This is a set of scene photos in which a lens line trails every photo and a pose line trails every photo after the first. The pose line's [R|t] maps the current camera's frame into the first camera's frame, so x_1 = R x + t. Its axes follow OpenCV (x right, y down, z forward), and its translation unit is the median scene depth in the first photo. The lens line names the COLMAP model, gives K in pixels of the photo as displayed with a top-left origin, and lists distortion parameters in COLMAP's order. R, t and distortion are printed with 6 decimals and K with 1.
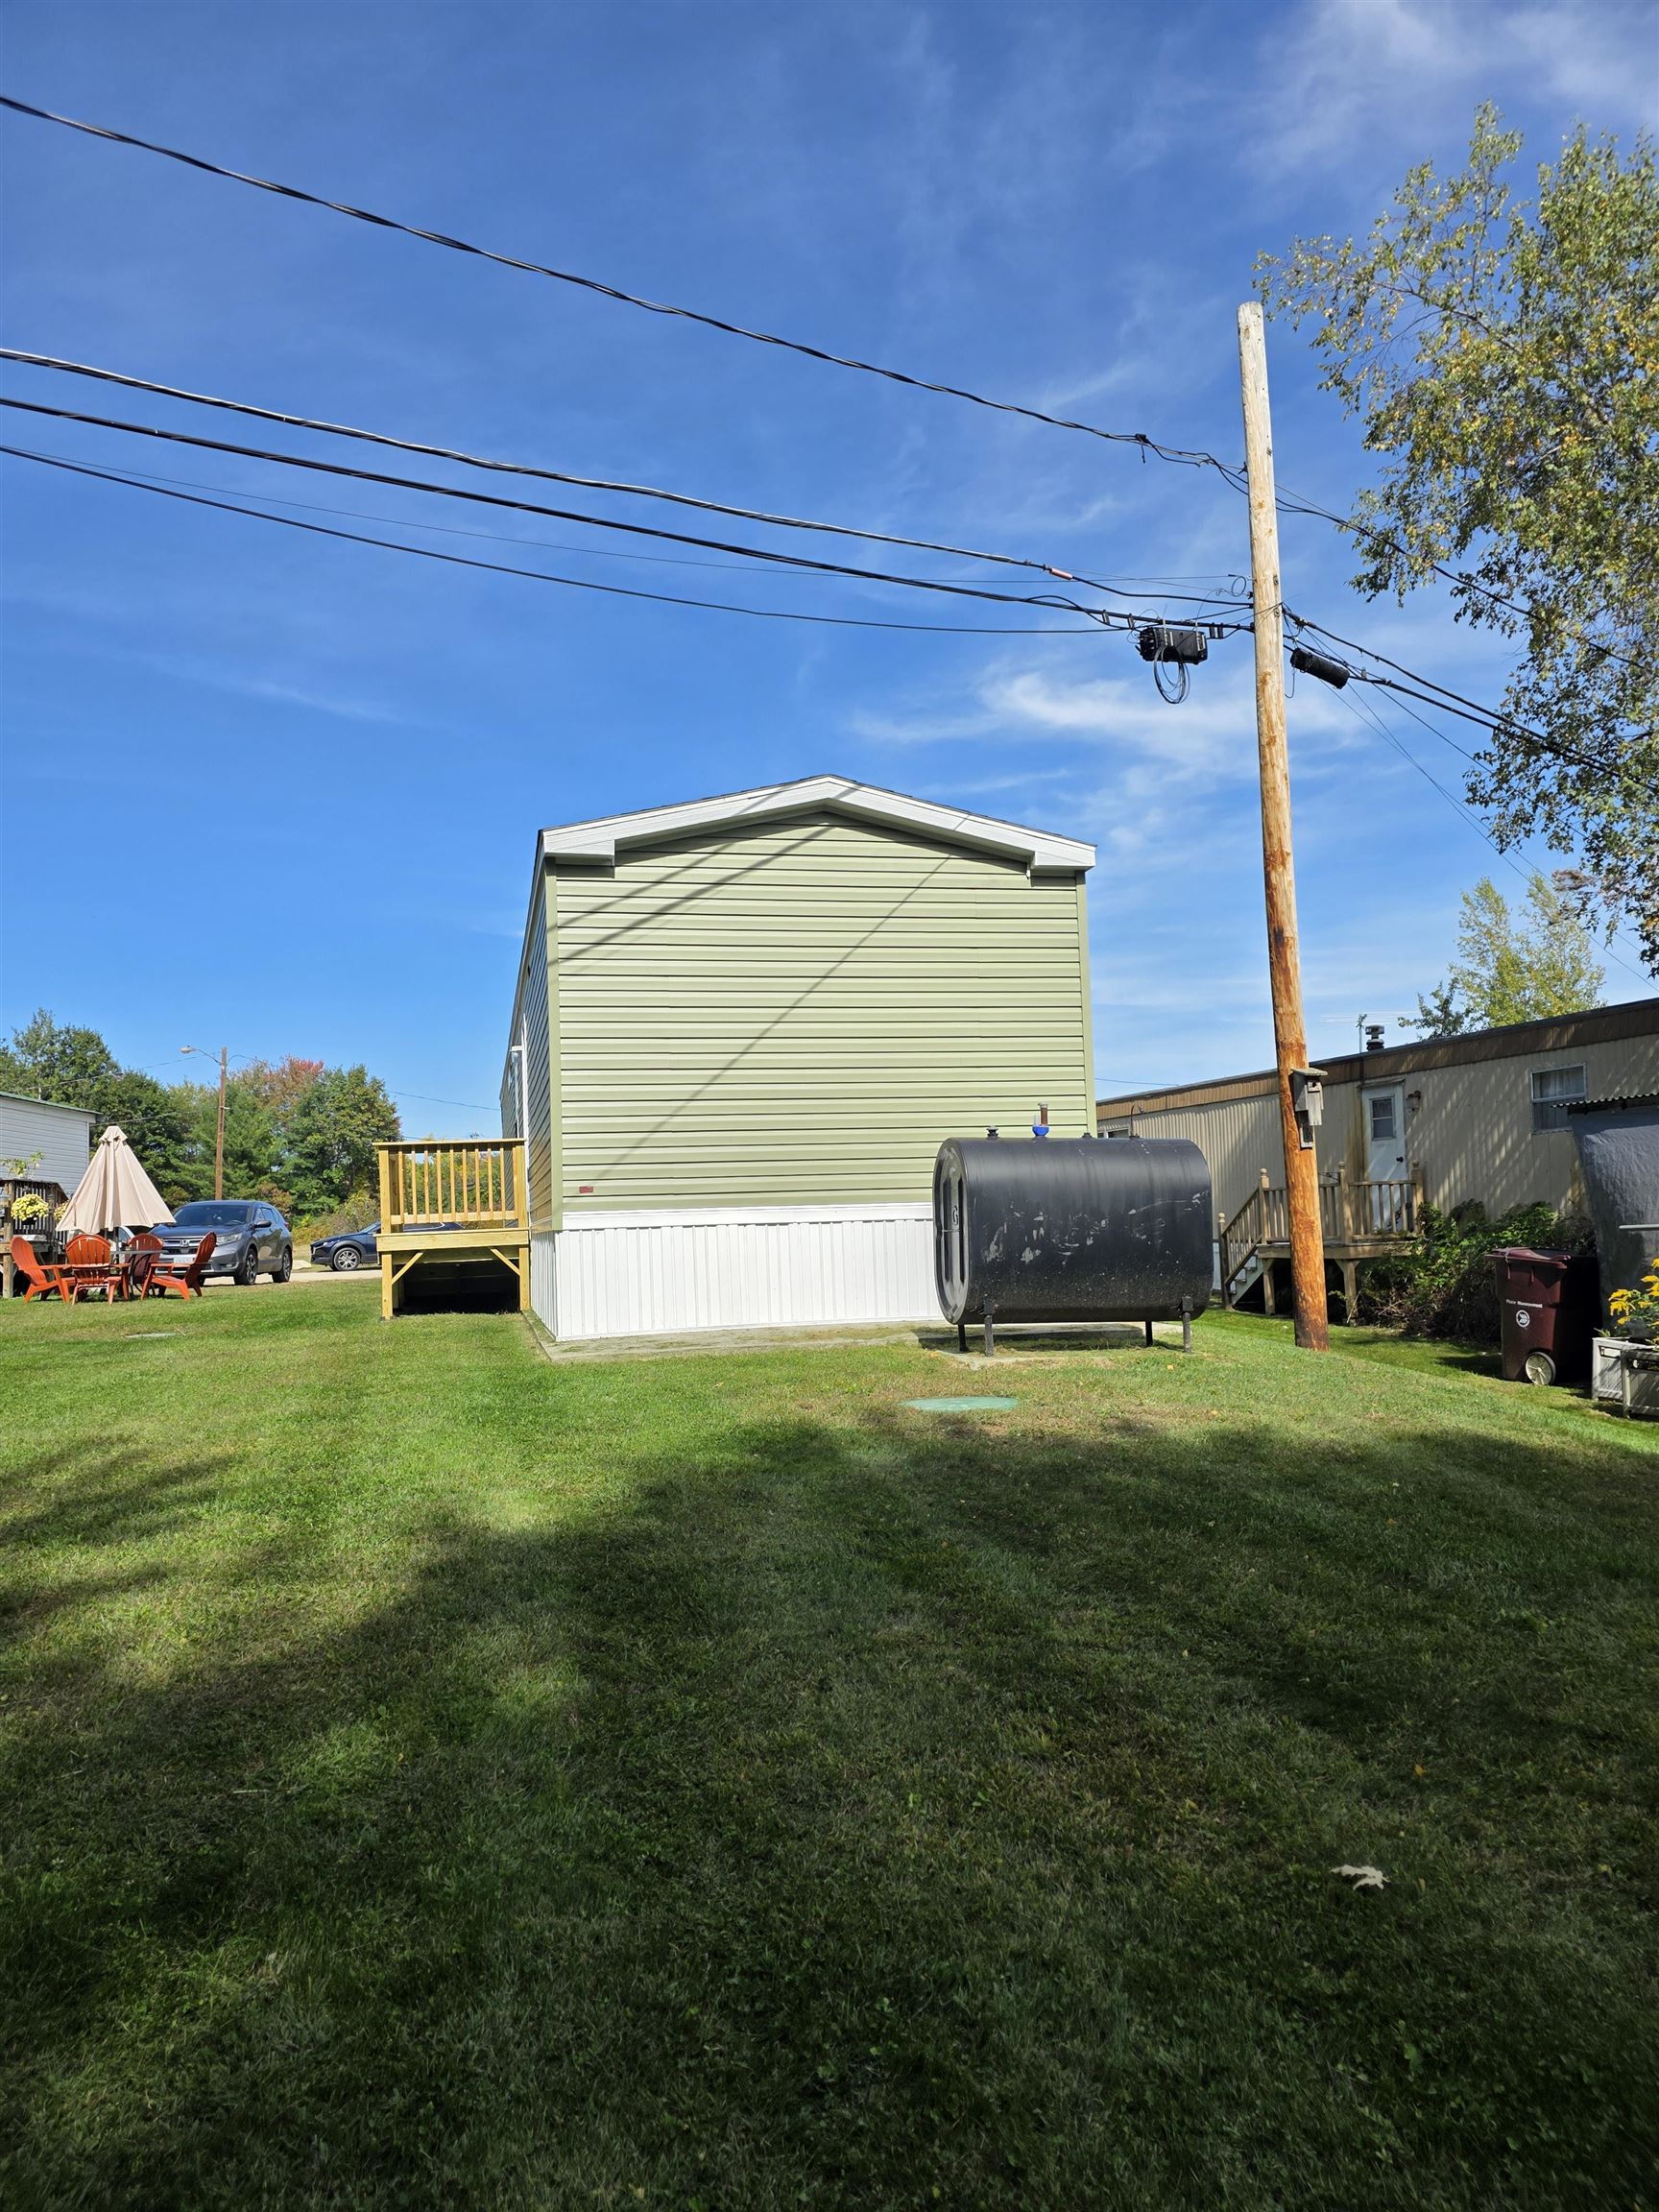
lens RADIAL K [[1489.1, 0, 844.1], [0, 1489.1, 1097.7], [0, 0, 1]] dist [0.068459, 0.001446]
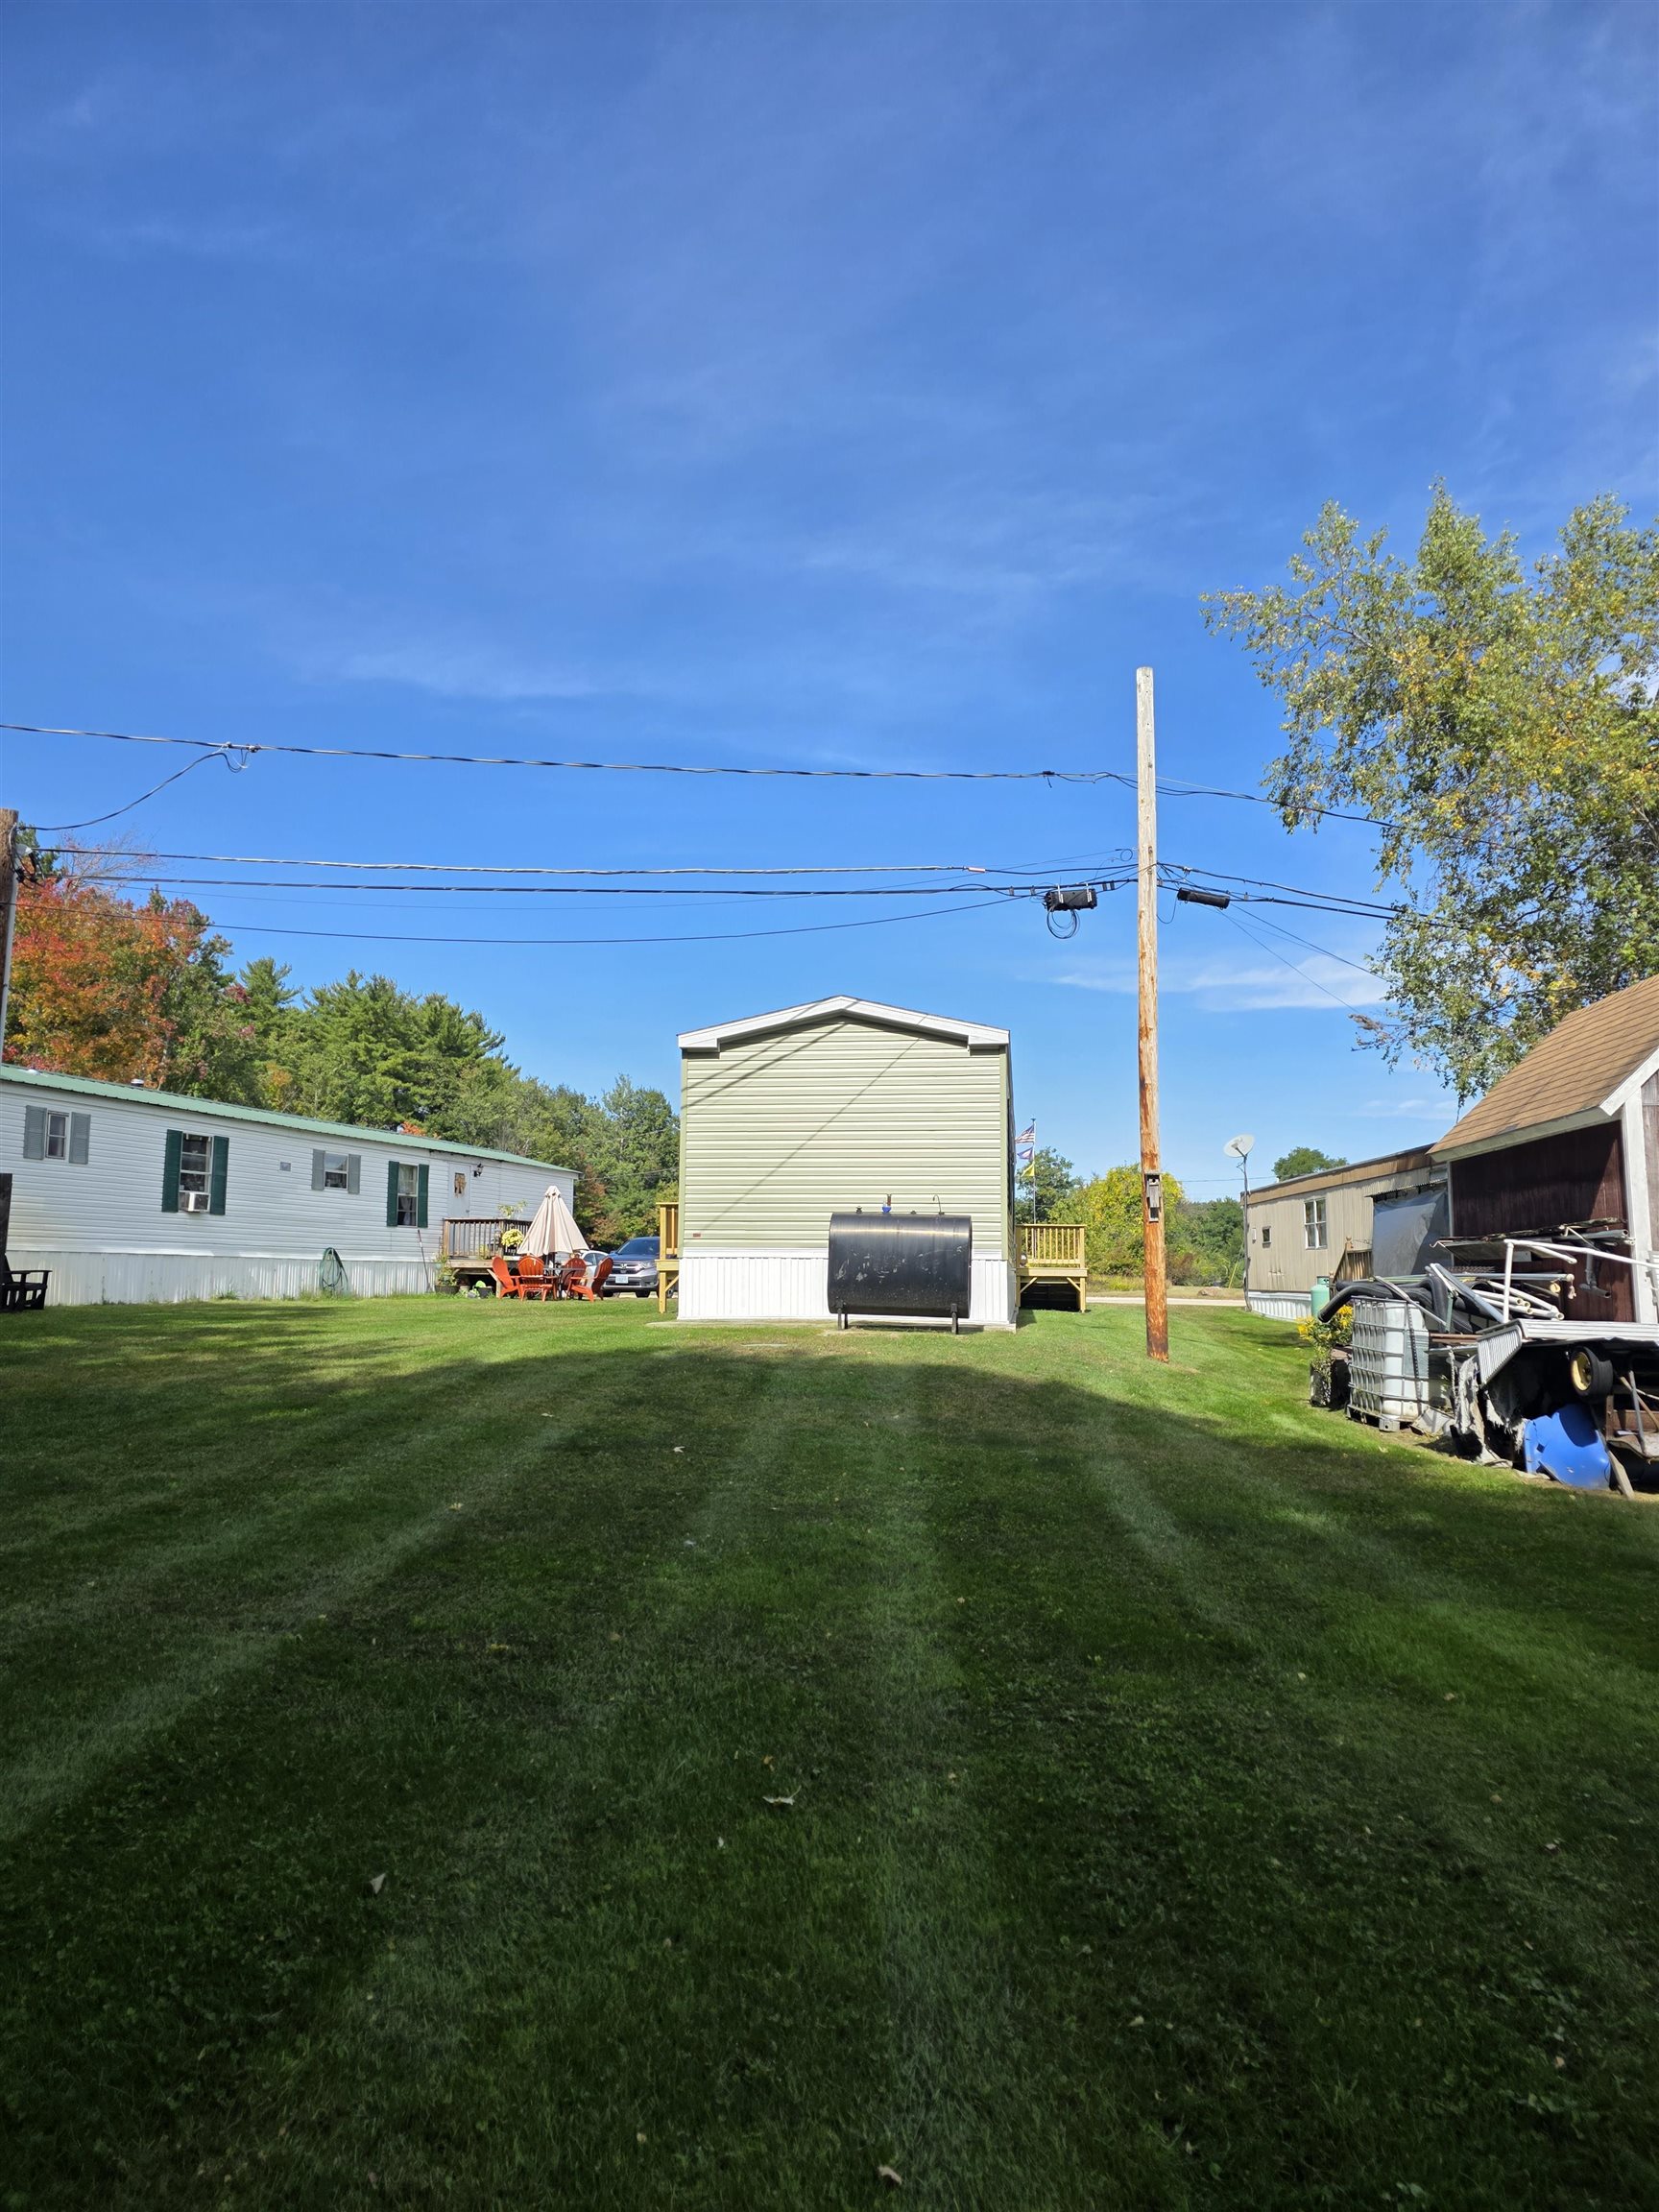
lens RADIAL K [[1489.1, 0, 829.5], [0, 1489.1, 1112.7], [0, 0, 1]] dist [0.068459, 0.001446]
pose [[0.935878, 0.000574, -0.352323, 0.536983], [-0.009165, 0.999700, -0.022716, -0.040764], [0.352204, 0.024489, 0.935603, -0.547029]]
